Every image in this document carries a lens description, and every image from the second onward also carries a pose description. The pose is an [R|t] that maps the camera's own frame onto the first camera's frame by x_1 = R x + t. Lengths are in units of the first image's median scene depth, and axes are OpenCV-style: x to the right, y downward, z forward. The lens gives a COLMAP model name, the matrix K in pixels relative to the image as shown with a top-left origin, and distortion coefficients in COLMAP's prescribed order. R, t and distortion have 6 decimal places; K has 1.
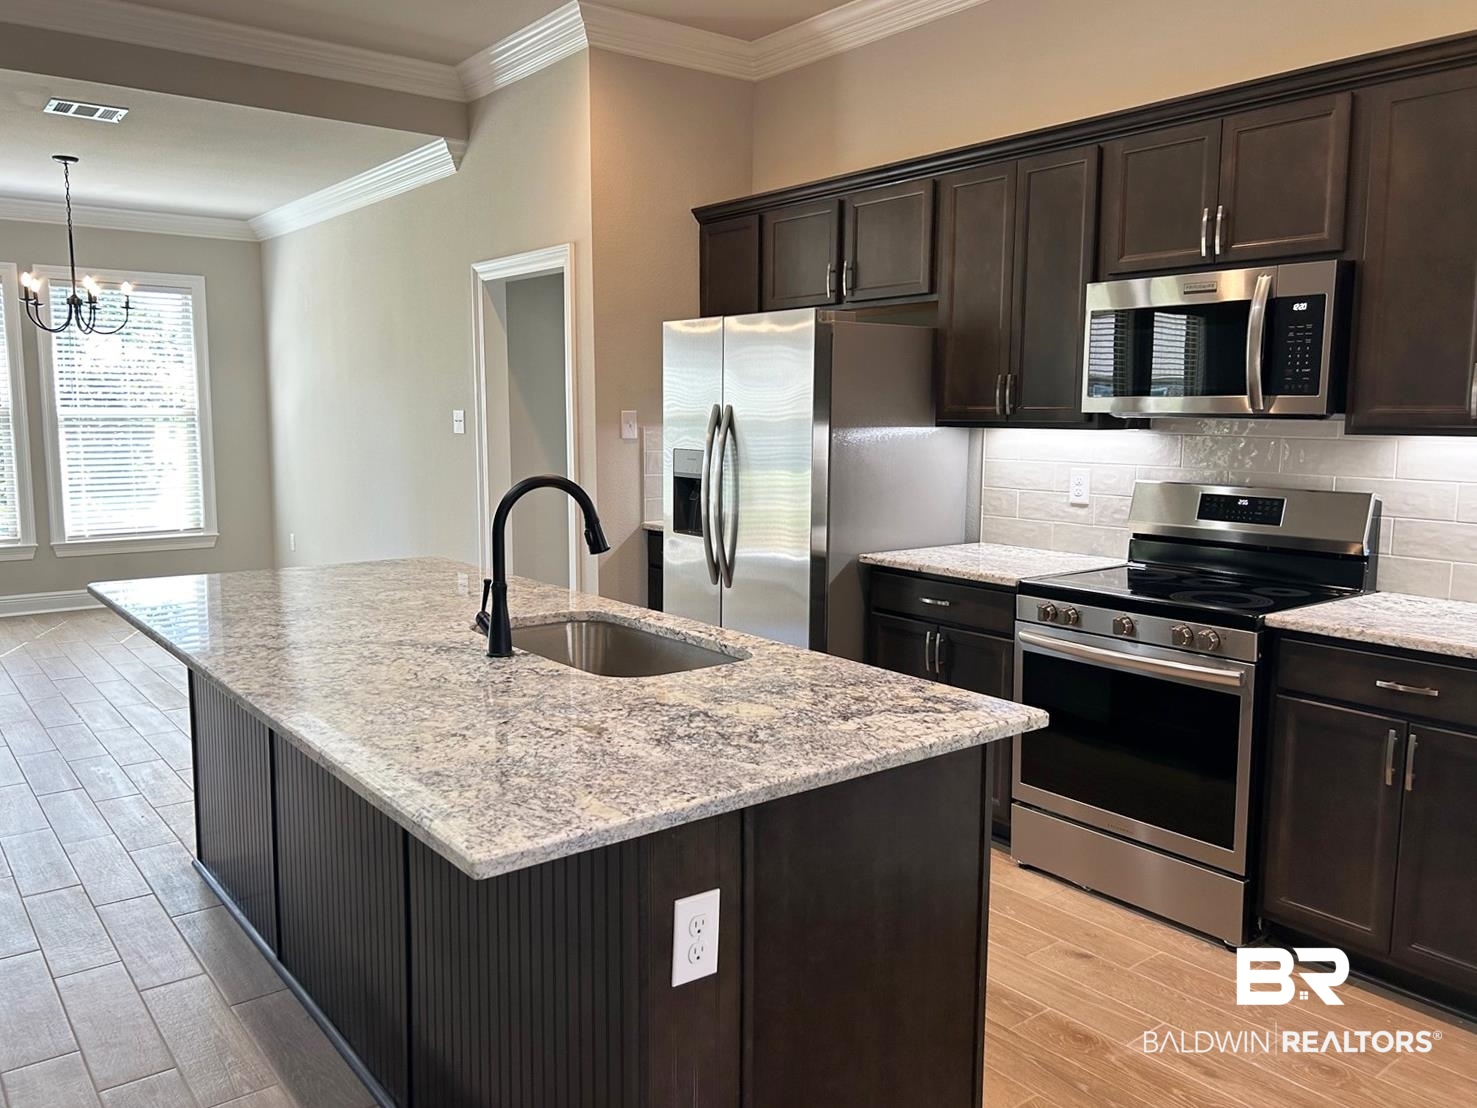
lens RADIAL K [[1155.0, 0, 739.1], [0, 1155.0, 550.1], [0, 0, 1]] dist [0.025117, -0.010096]
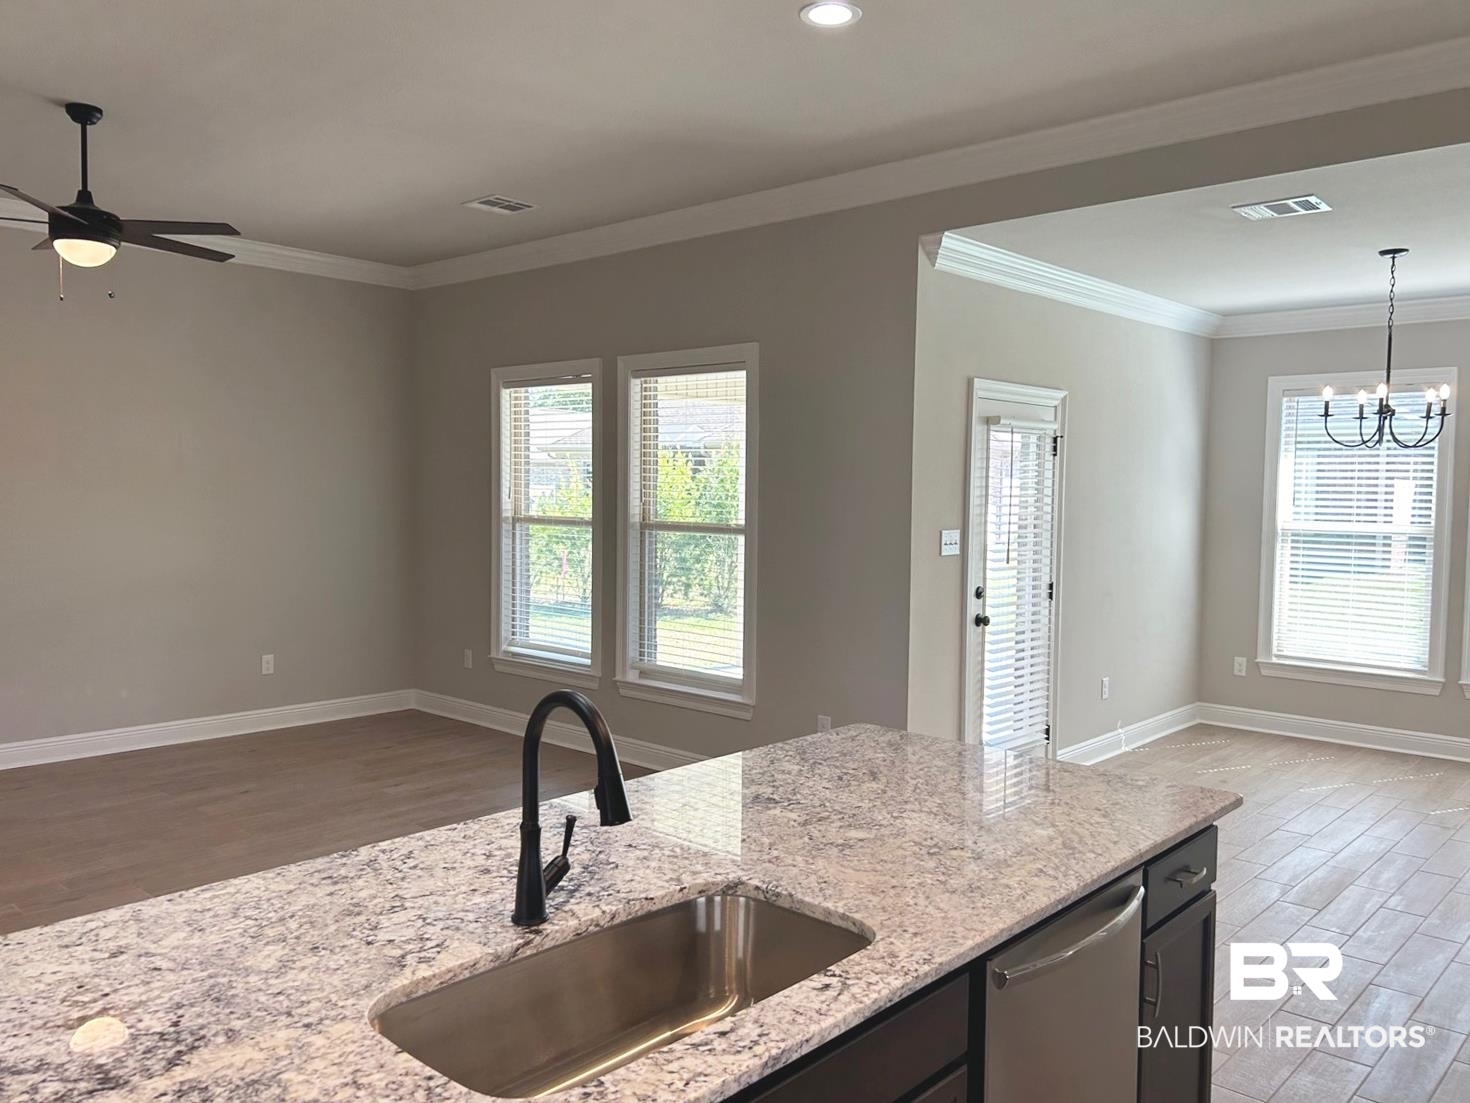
lens RADIAL K [[1149.5, 0, 728.7], [0, 1149.5, 546.9], [0, 0, 1]] dist [0.025117, -0.010096]
pose [[0.155701, 0.050727, -0.986501, 0.667190], [-0.131149, 0.990901, 0.030254, -0.231595], [0.979059, 0.124668, 0.160937, 1.207152]]
